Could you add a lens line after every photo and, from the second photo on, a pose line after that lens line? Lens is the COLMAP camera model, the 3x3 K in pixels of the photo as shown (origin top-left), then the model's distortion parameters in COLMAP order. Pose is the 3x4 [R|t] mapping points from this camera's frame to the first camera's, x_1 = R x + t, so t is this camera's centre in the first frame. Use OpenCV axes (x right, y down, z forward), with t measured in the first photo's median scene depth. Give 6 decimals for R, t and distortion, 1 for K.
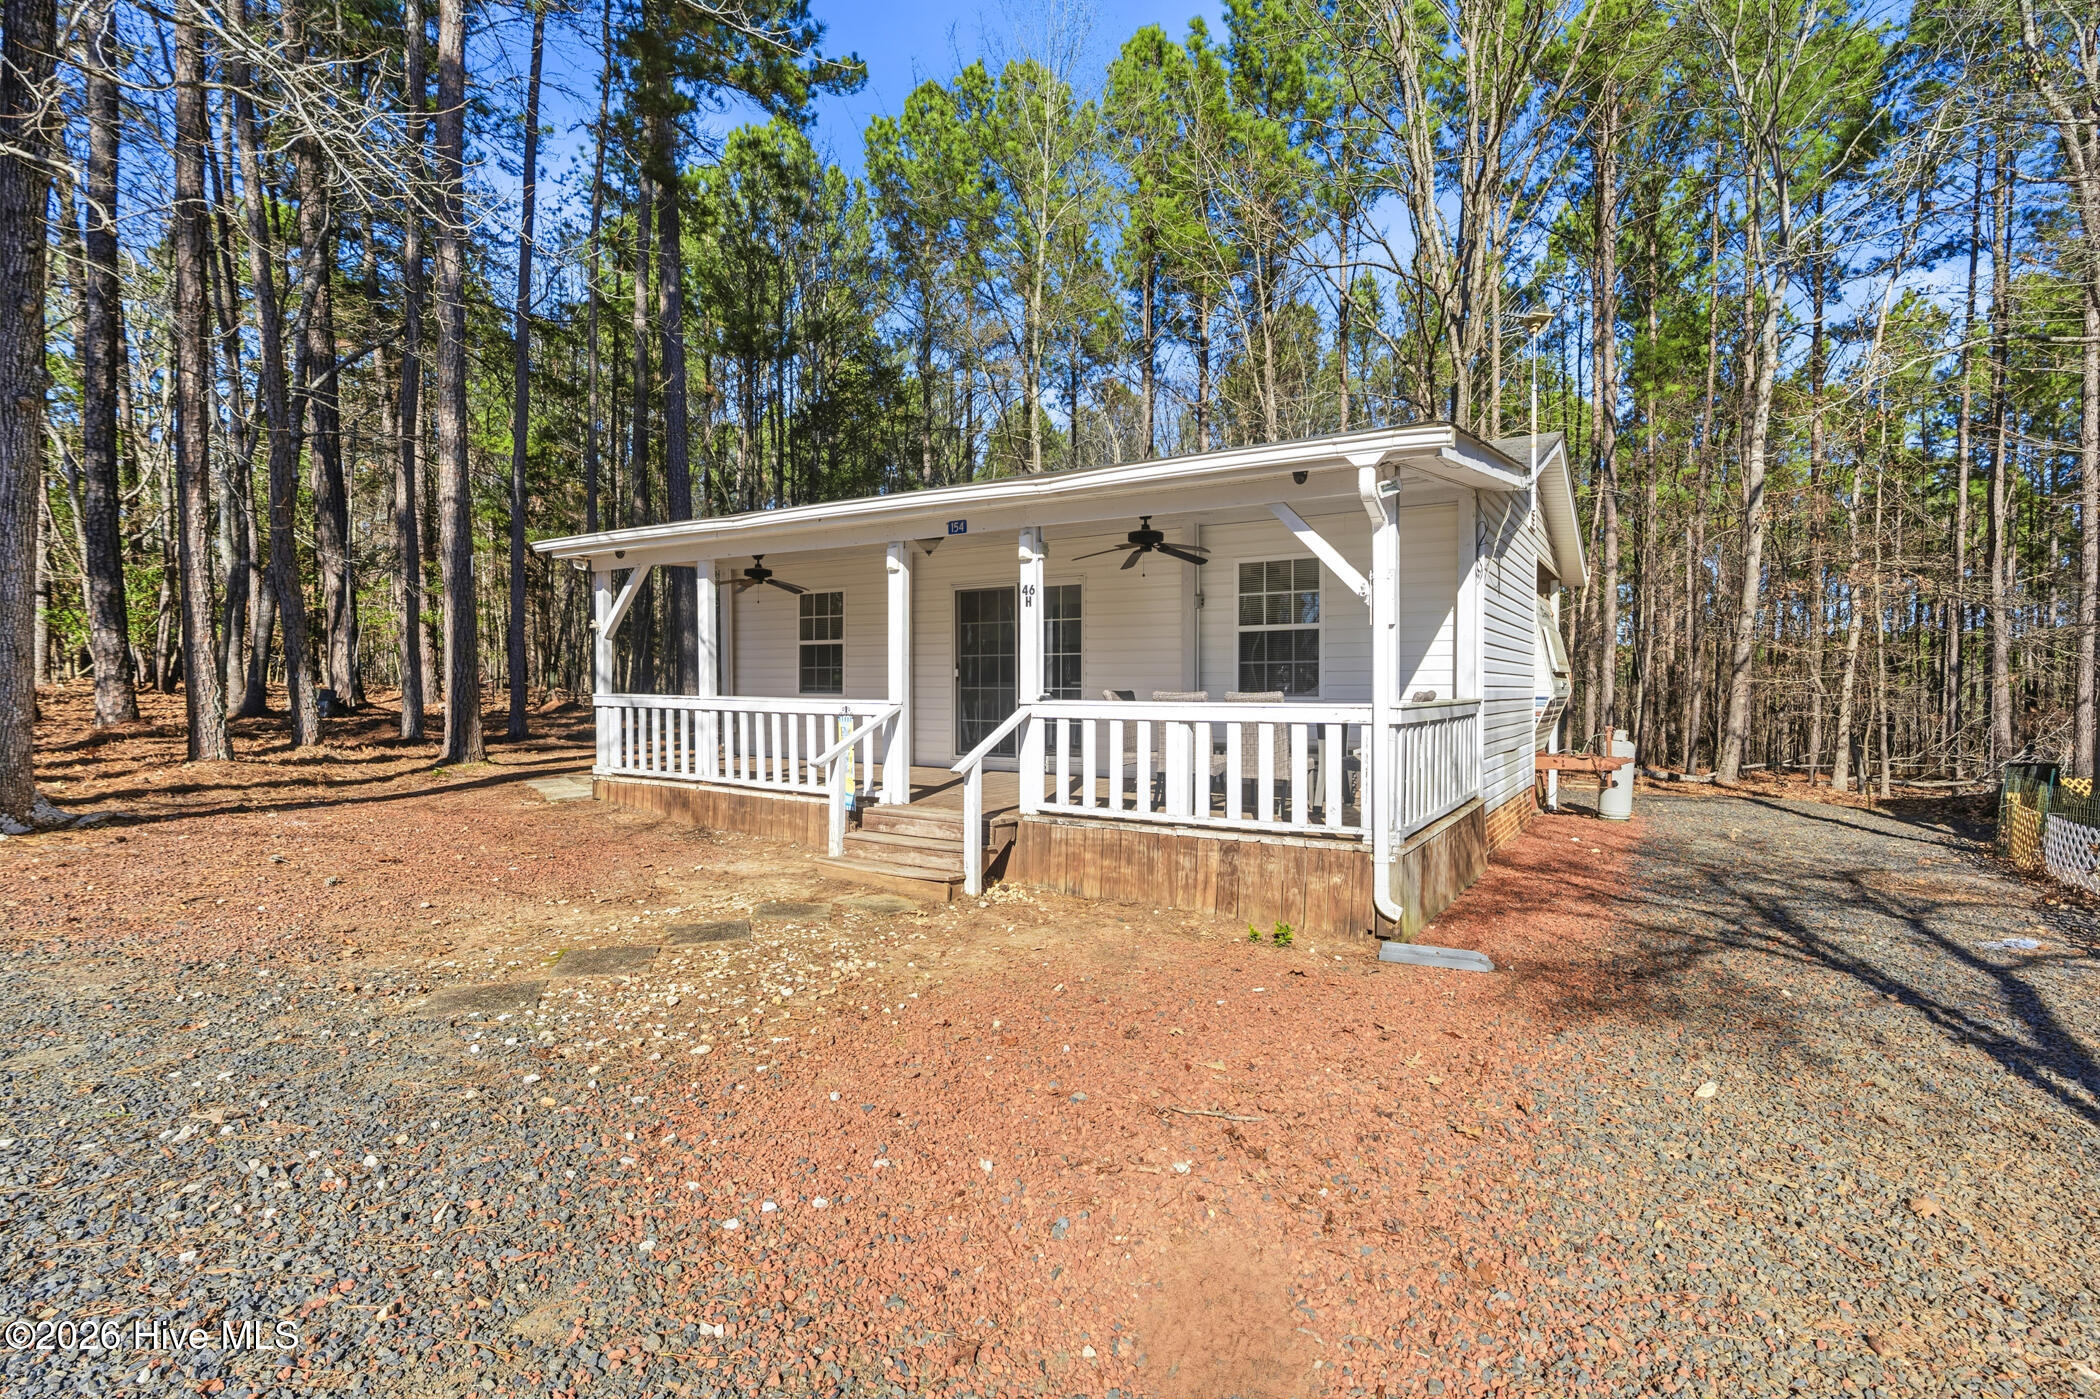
lens RADIAL K [[977.4, 0, 1049.6], [0, 977.4, 702.0], [0, 0, 1]] dist [-0.004671, -0.000124]
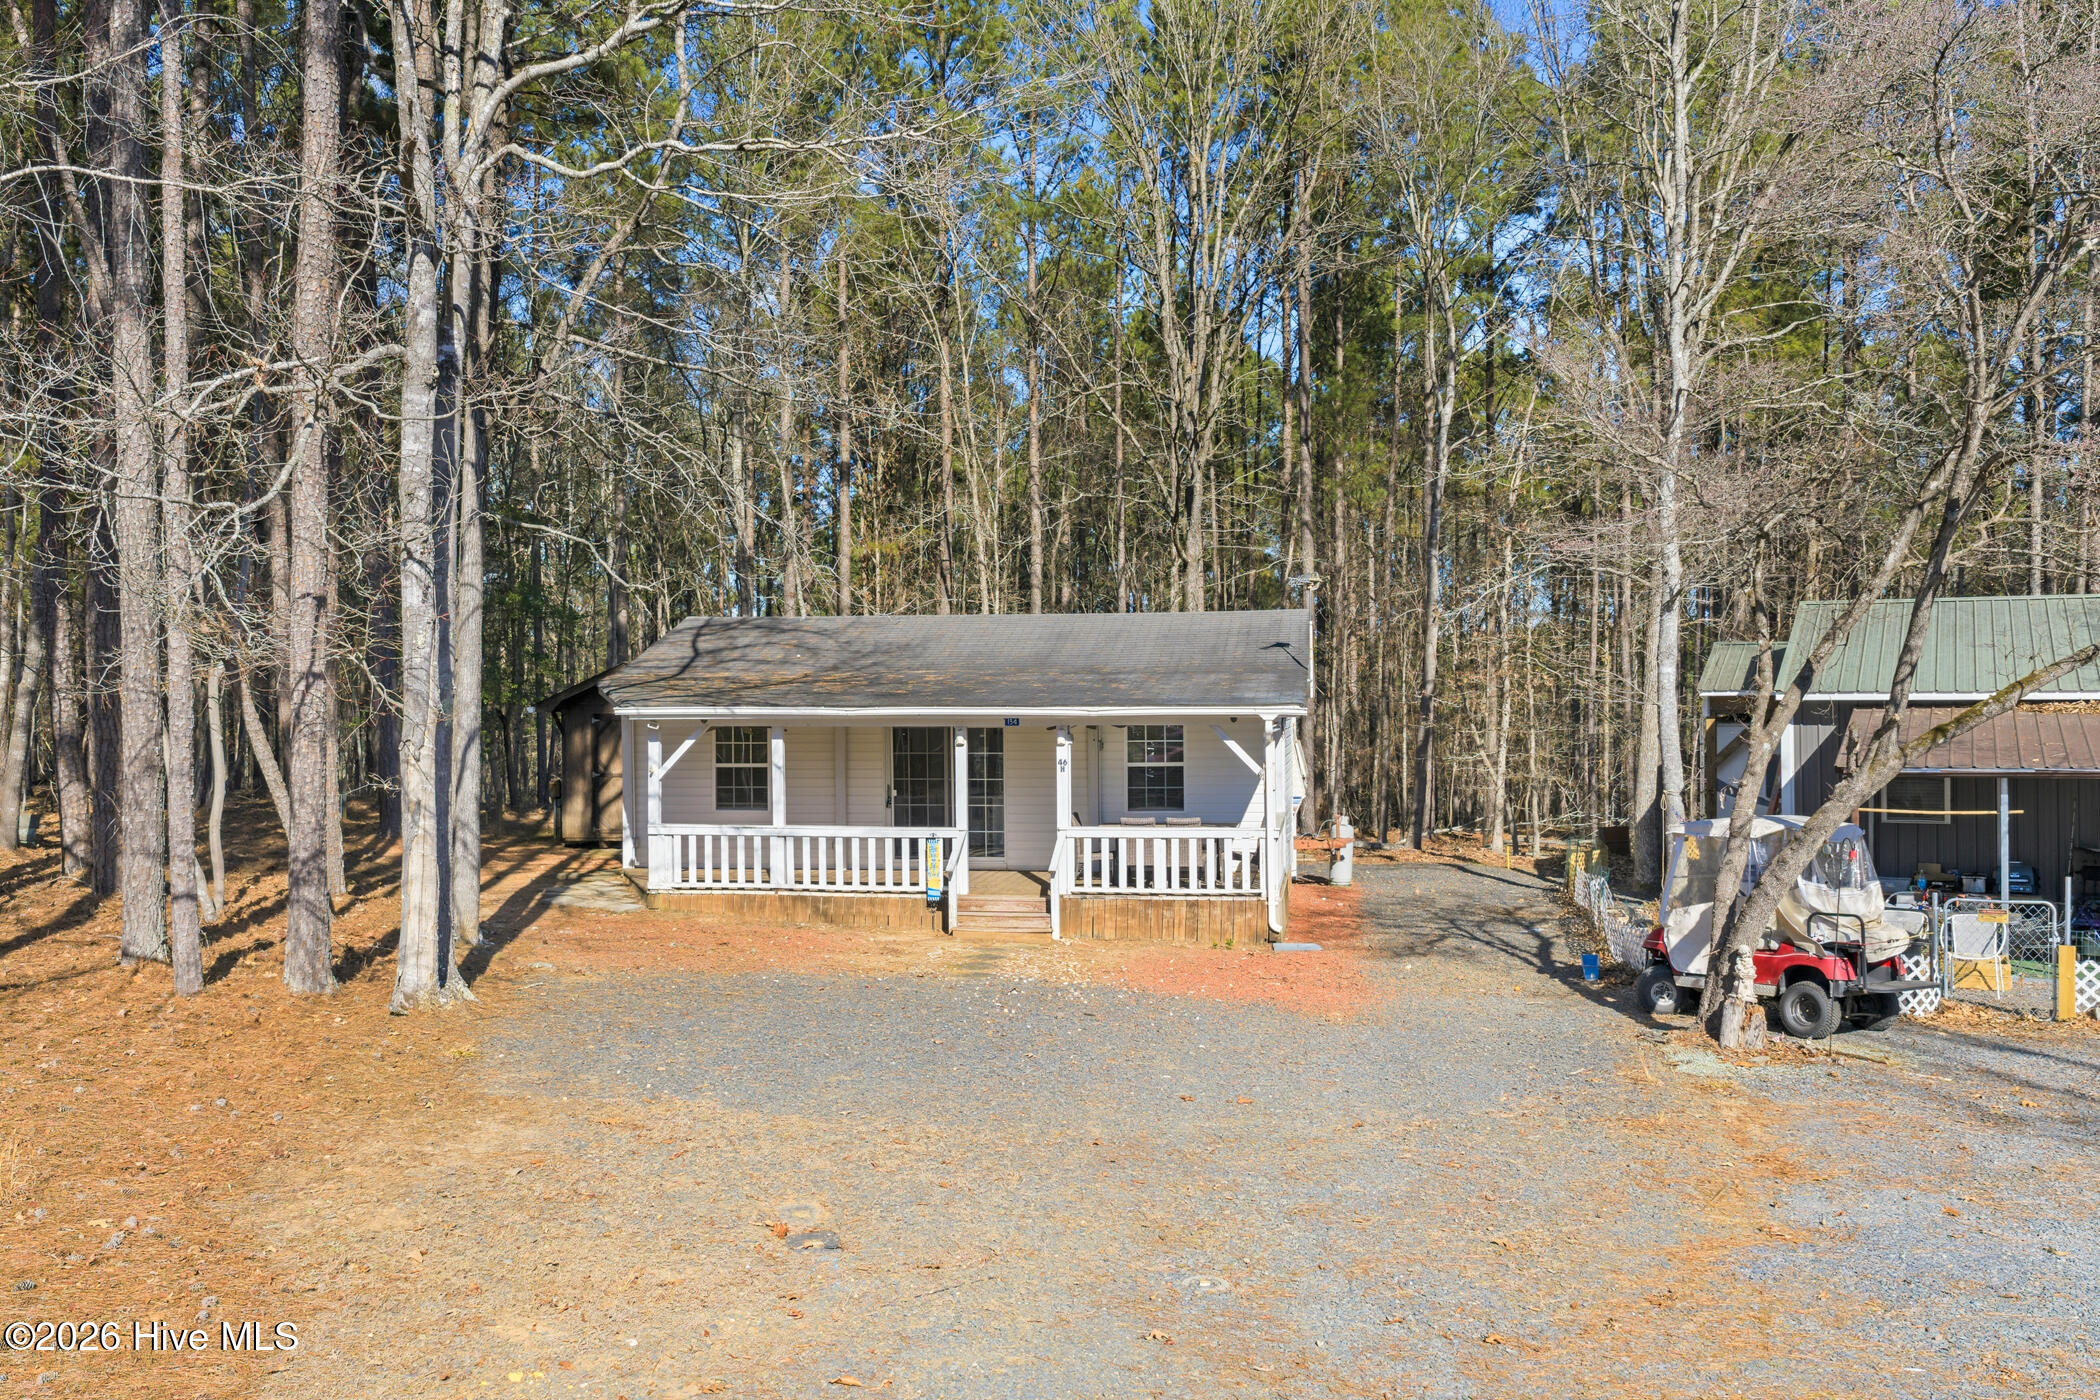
lens RADIAL K [[1786.3, 0, 1054.0], [0, 1786.3, 703.8], [0, 0, 1]] dist [0.004258, -0.008067]
pose [[0.917474, -0.011952, 0.397615, -1.265010], [0.017295, 0.999802, -0.009853, -0.185504], [-0.397419, 0.015916, 0.917499, -1.833369]]
